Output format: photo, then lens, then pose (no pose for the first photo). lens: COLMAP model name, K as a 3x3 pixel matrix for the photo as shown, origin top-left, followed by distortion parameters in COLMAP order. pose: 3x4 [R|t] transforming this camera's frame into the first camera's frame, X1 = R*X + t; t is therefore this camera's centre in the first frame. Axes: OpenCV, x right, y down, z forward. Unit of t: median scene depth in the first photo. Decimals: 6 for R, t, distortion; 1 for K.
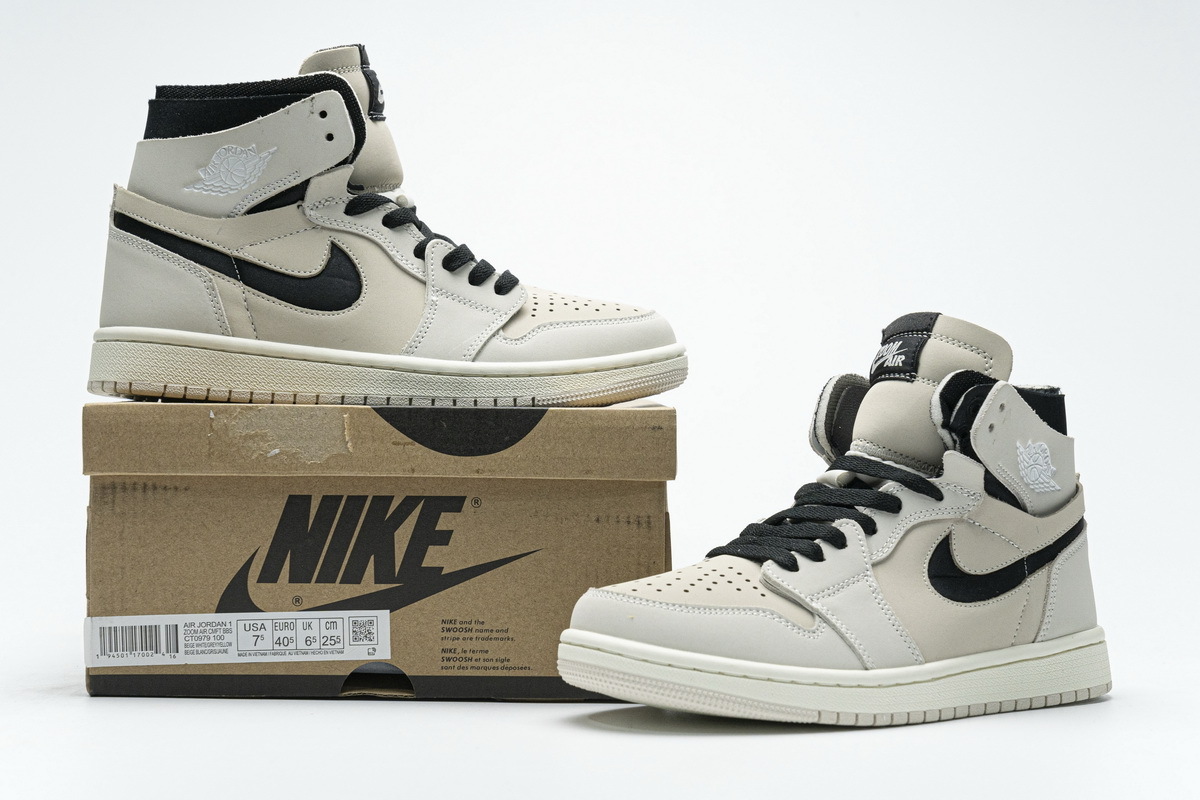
lens RADIAL K [[2262.4, 0, 600.0], [0, 2262.4, 400.0], [0, 0, 1]] dist [0.006312, 0.139054]
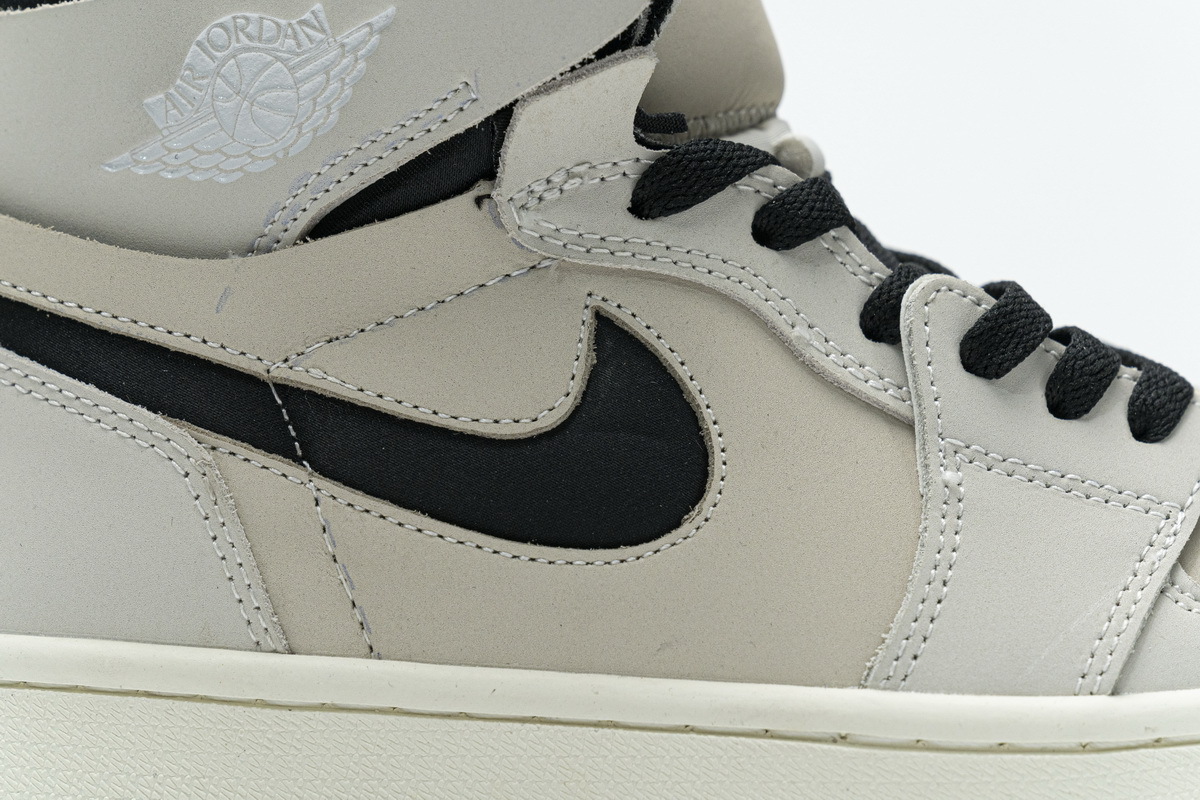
lens RADIAL K [[2326.6, 0, 600.0], [0, 2326.6, 400.0], [0, 0, 1]] dist [0.015297, 0.082042]
pose [[0.996716, -0.064939, -0.048372, -0.108845], [0.066174, 0.997510, 0.024379, -0.068788], [0.046668, -0.027500, 0.998532, 0.724513]]
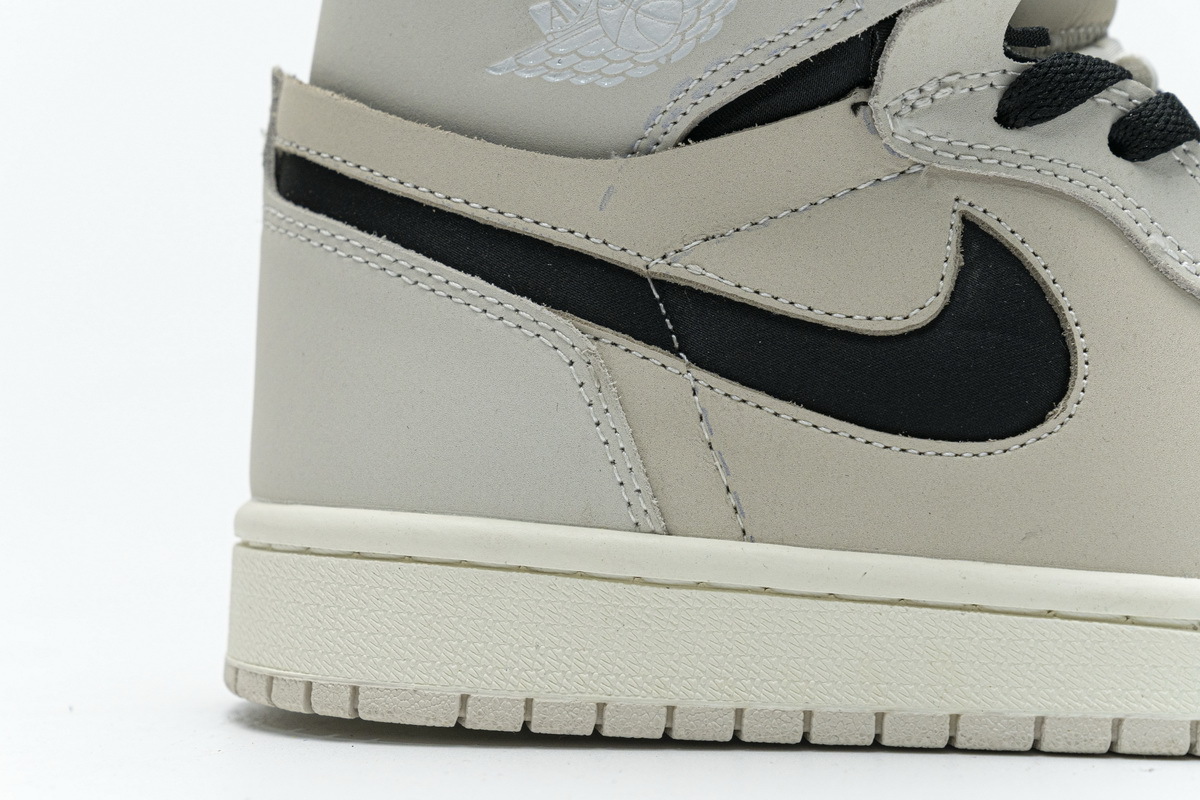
lens RADIAL K [[2326.6, 0, 600.0], [0, 2326.6, 400.0], [0, 0, 1]] dist [0.015297, 0.082042]
pose [[0.996212, -0.042139, -0.076067, -0.152171], [0.045648, 0.997944, 0.045000, -0.064154], [0.074015, -0.048302, 0.996087, 0.705521]]
